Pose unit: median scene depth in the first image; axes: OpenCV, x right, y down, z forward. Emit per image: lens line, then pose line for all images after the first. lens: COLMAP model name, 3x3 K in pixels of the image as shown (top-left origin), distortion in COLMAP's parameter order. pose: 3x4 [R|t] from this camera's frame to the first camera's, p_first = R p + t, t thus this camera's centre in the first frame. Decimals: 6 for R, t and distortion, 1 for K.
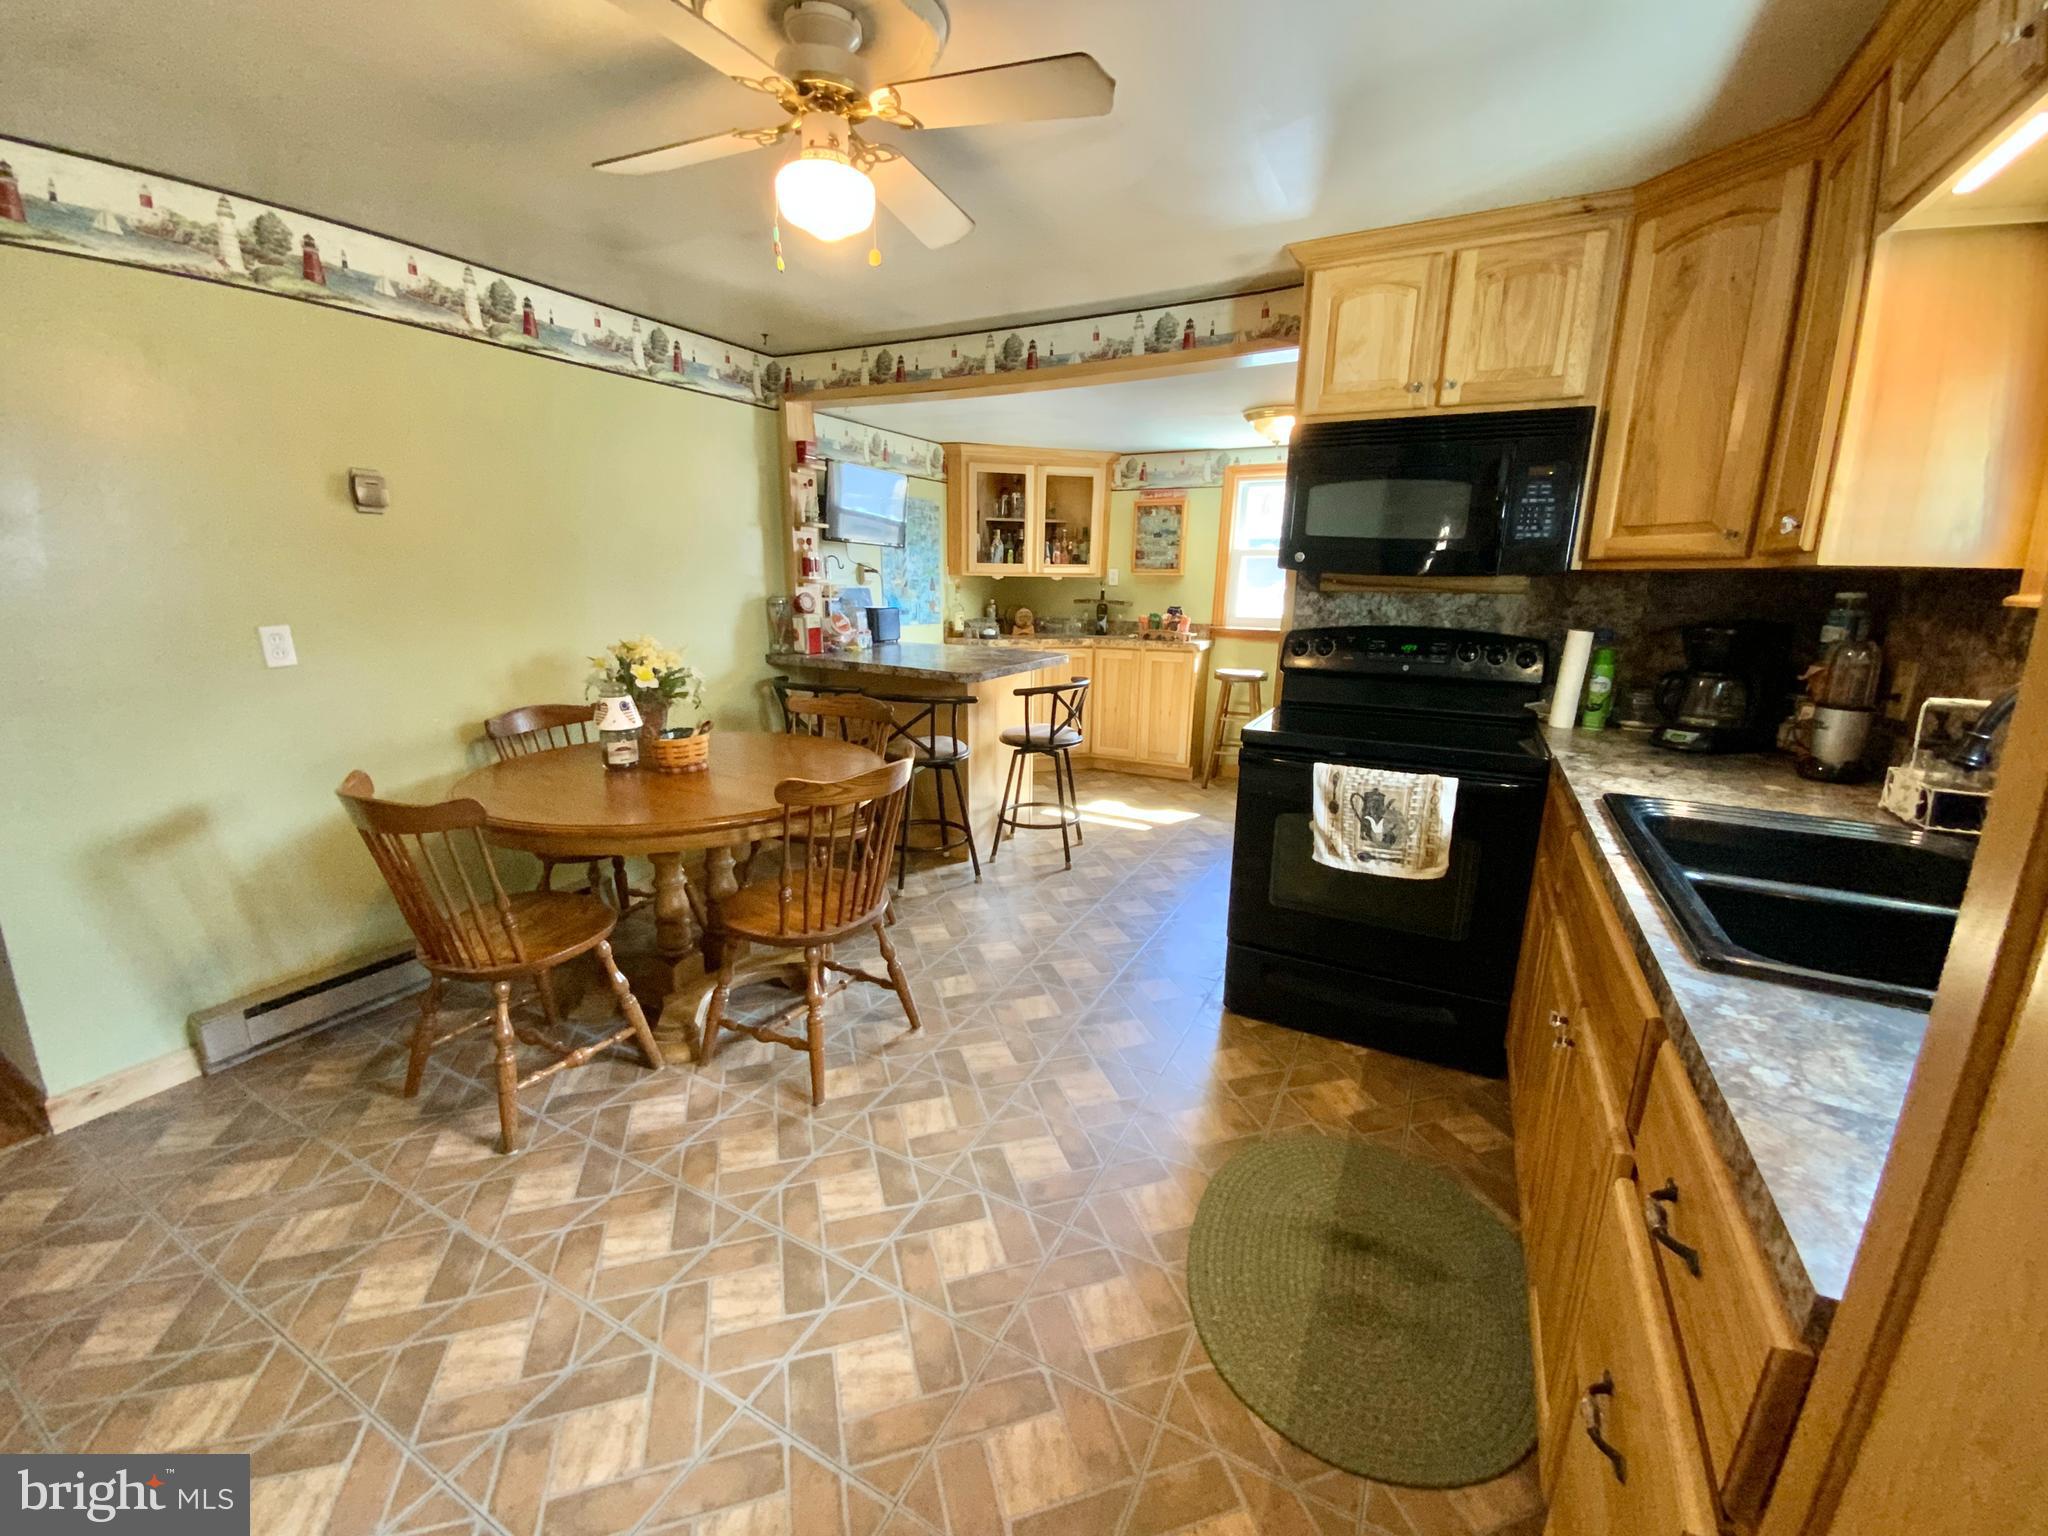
lens RADIAL K [[829.0, 0, 1019.2], [0, 829.0, 763.2], [0, 0, 1]] dist [0.036669, -0.027293]
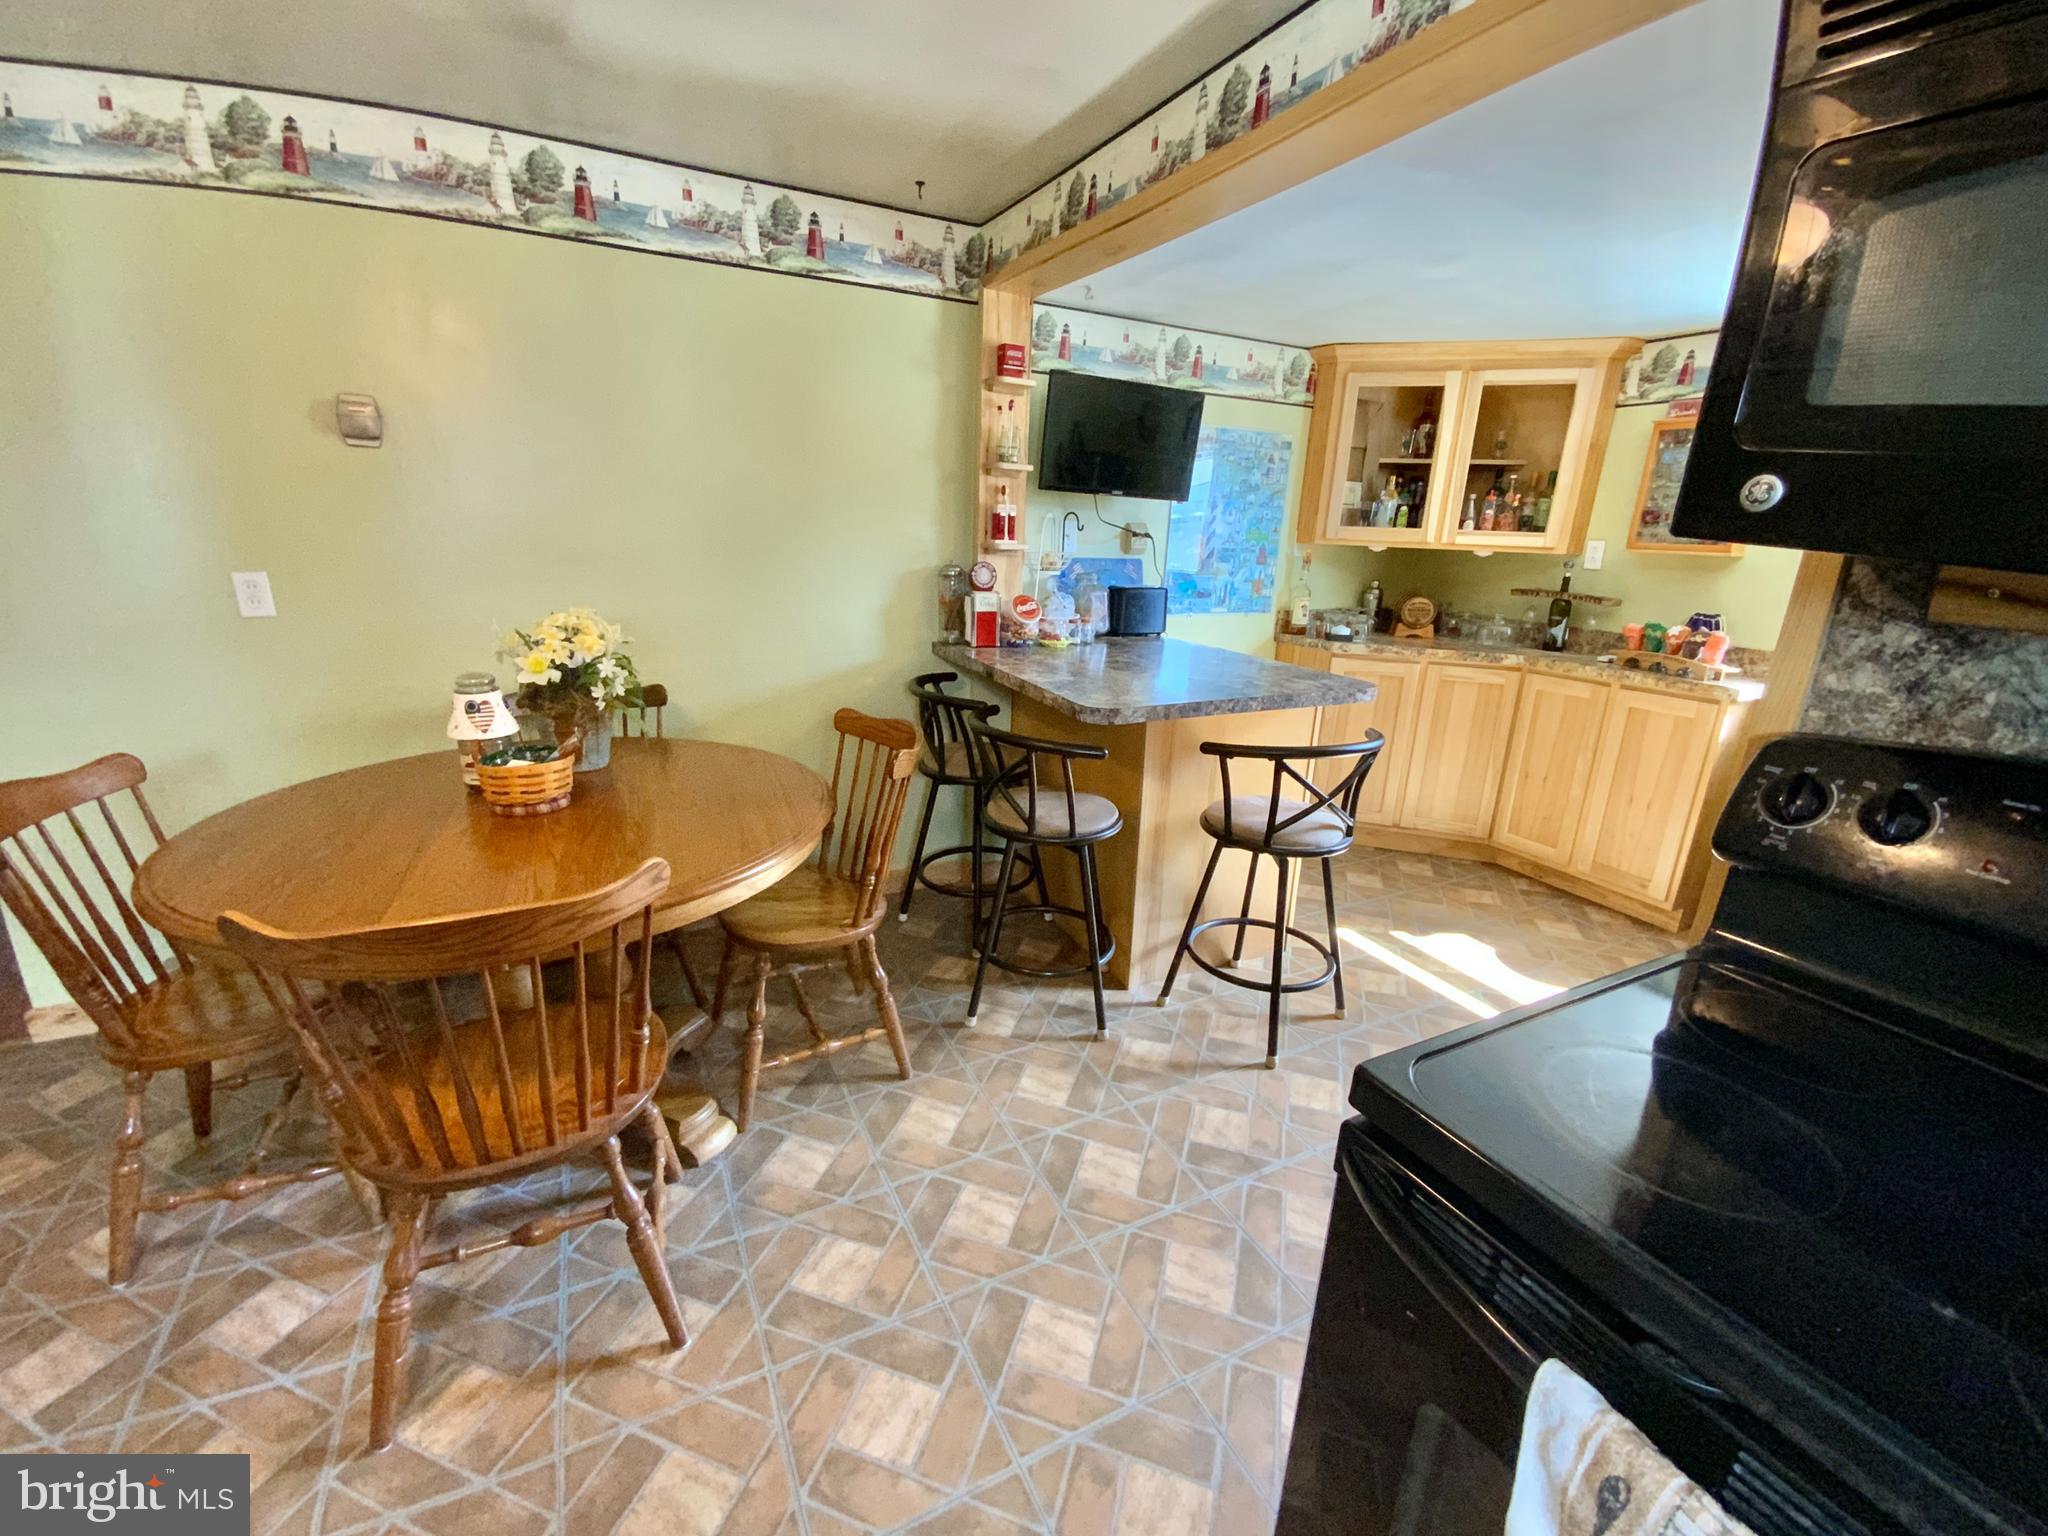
lens RADIAL K [[829.0, 0, 1019.2], [0, 829.0, 763.2], [0, 0, 1]] dist [0.036669, -0.027293]
pose [[0.818633, 0.179245, -0.545629, 0.287857], [-0.156318, 0.983722, 0.088632, -0.147151], [0.552634, 0.012735, 0.833327, 0.605833]]
